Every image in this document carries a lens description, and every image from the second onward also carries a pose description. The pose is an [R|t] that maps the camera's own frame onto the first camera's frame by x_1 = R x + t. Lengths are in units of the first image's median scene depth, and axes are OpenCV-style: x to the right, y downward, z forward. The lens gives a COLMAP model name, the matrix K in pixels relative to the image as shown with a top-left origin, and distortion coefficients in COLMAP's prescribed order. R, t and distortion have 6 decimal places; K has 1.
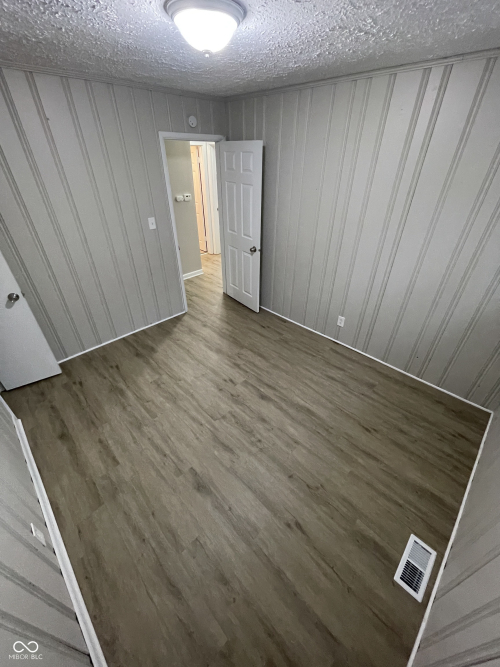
lens RADIAL K [[269.6, 0, 251.7], [0, 269.6, 331.0], [0, 0, 1]] dist [-0.000938, -0.000010]
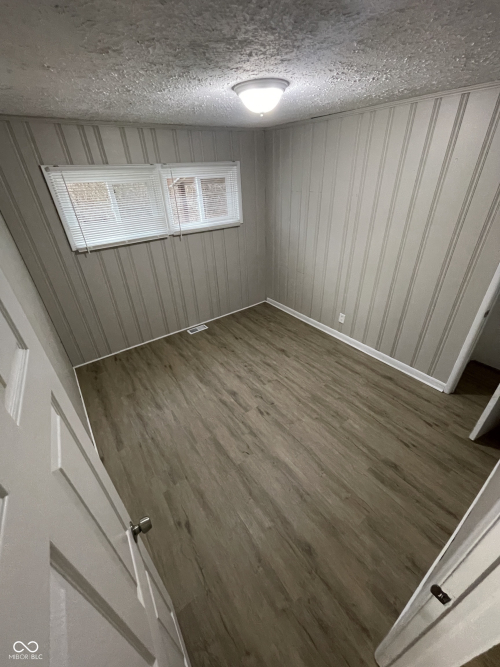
lens RADIAL K [[269.6, 0, 251.7], [0, 269.6, 331.0], [0, 0, 1]] dist [-0.000938, -0.000010]
pose [[-0.987681, -0.050690, 0.148043, -0.184492], [0.112473, 0.427799, 0.896849, -0.862834], [-0.108794, 0.902451, -0.416828, 1.243173]]
